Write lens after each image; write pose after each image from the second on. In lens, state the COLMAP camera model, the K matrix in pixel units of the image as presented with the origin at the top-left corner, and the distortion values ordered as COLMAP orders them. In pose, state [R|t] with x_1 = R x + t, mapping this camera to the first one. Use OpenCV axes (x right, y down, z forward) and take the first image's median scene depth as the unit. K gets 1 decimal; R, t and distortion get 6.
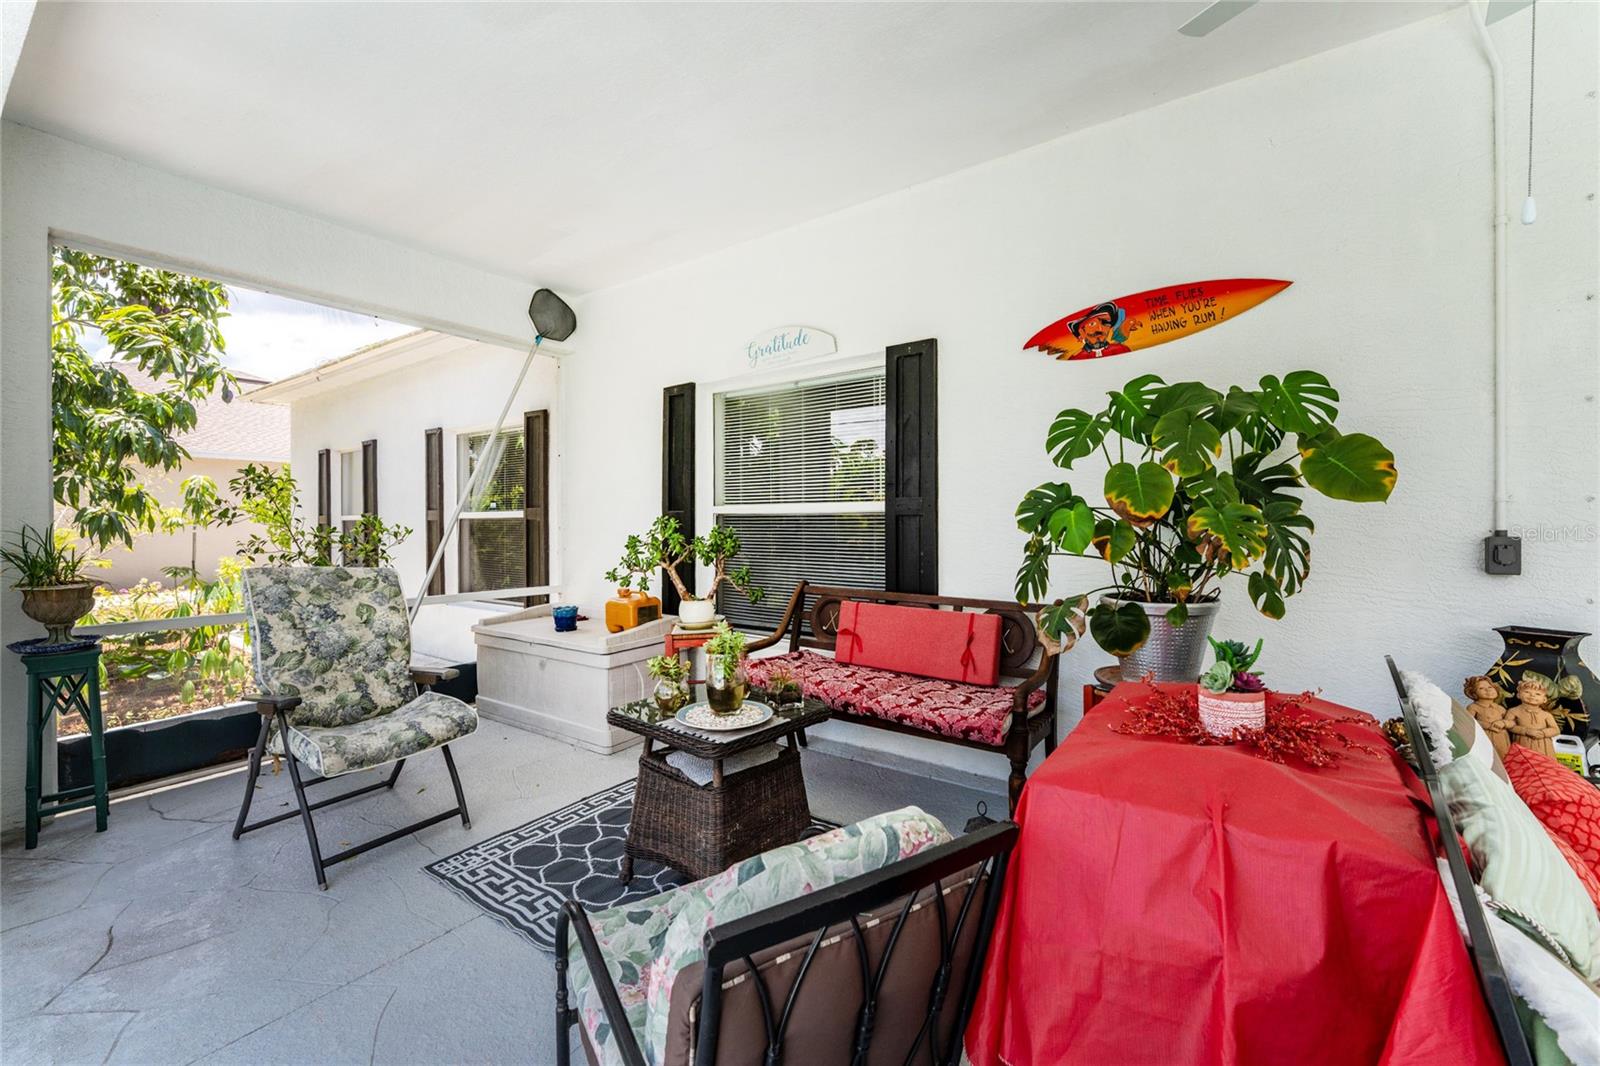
lens RADIAL K [[656.6, 0, 792.3], [0, 656.6, 534.9], [0, 0, 1]] dist [-0.002344, -0.000145]
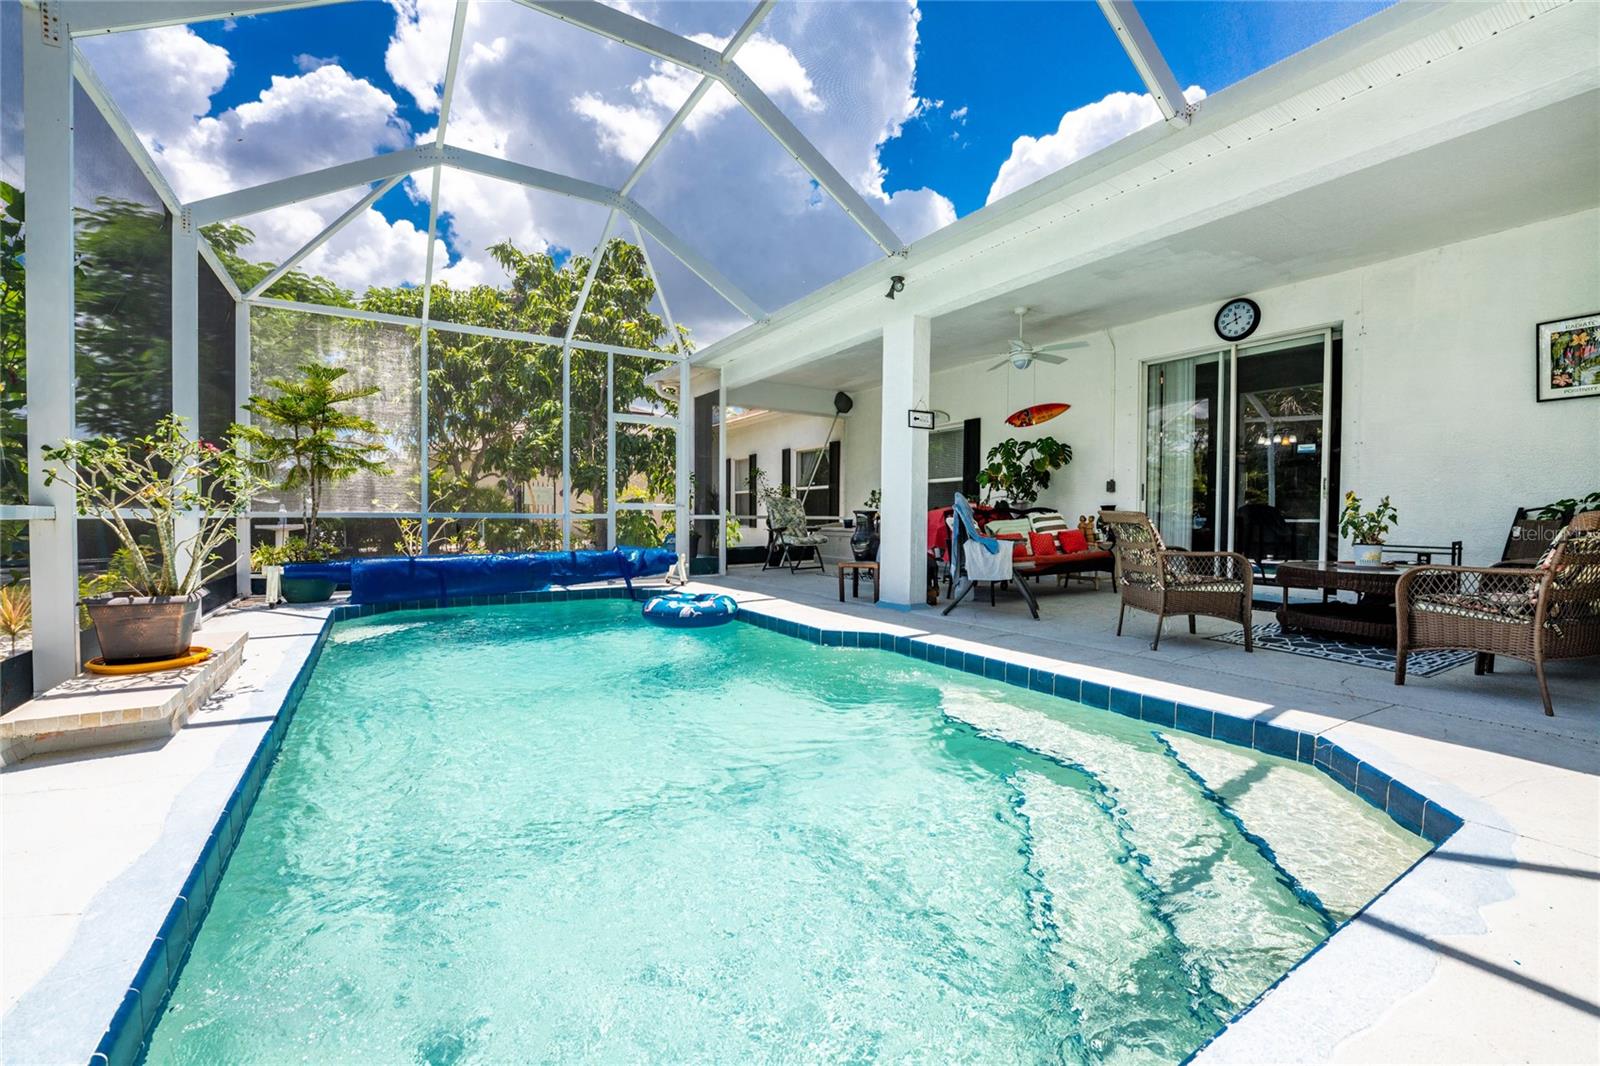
lens RADIAL K [[656.6, 0, 792.3], [0, 656.6, 534.9], [0, 0, 1]] dist [-0.002344, -0.000145]
pose [[0.932131, 0.021382, -0.361489, 0.373386], [-0.018252, 0.999761, 0.012072, 0.137285], [0.361660, -0.004655, 0.932298, -1.438320]]
